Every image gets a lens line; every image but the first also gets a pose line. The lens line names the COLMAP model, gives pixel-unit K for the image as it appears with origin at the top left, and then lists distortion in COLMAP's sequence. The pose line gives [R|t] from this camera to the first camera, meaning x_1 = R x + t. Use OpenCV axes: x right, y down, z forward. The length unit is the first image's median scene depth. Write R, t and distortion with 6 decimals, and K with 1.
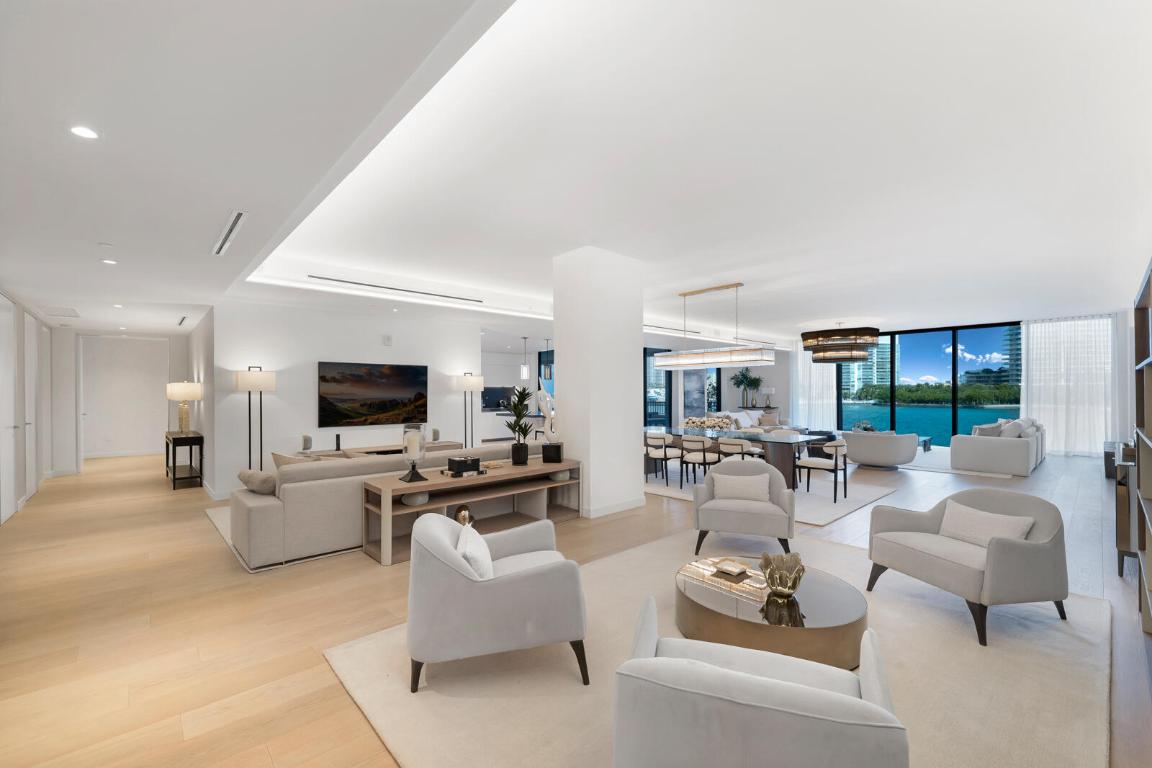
lens RADIAL K [[480.0, 0, 567.4], [0, 480.0, 393.8], [0, 0, 1]] dist [-0.002219, 0.000195]
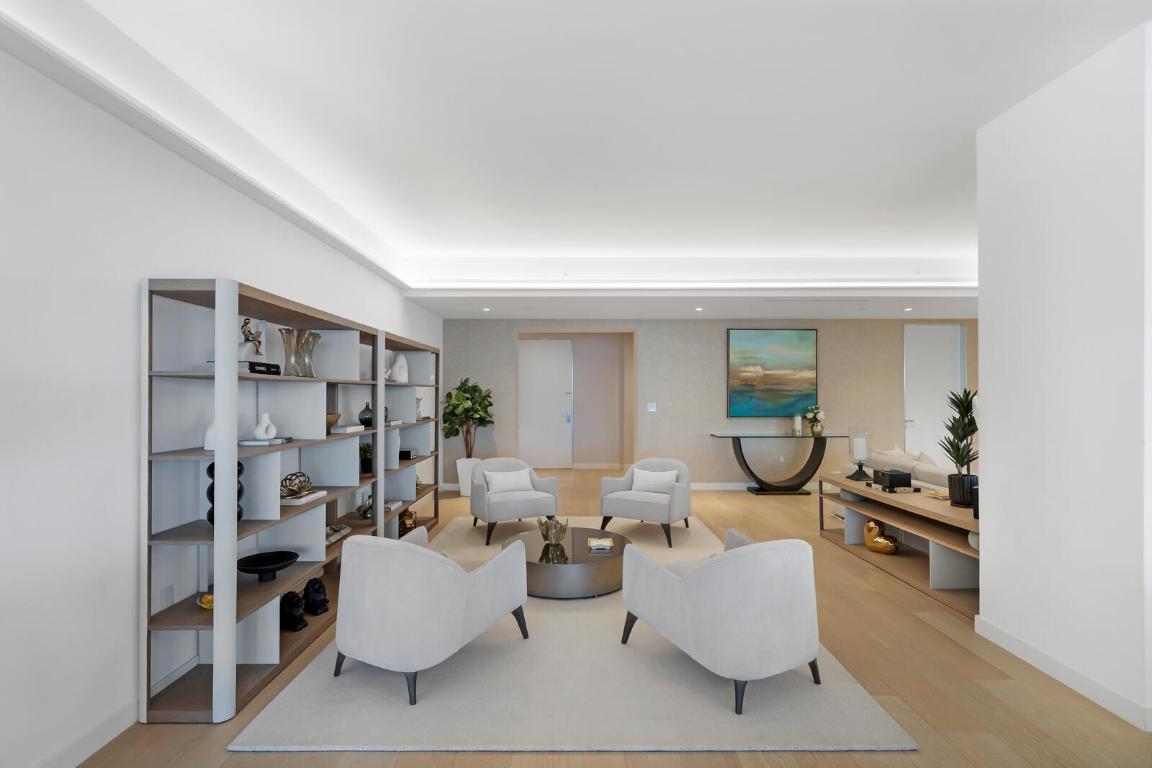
lens RADIAL K [[536.0, 0, 572.8], [0, 536.0, 393.1], [0, 0, 1]] dist [0.009552, 0.000709]
pose [[-0.667492, 0.001935, -0.744614, 0.407366], [0.003249, 0.999995, -0.000313, -0.005667], [0.744610, -0.002628, -0.667495, 0.537884]]
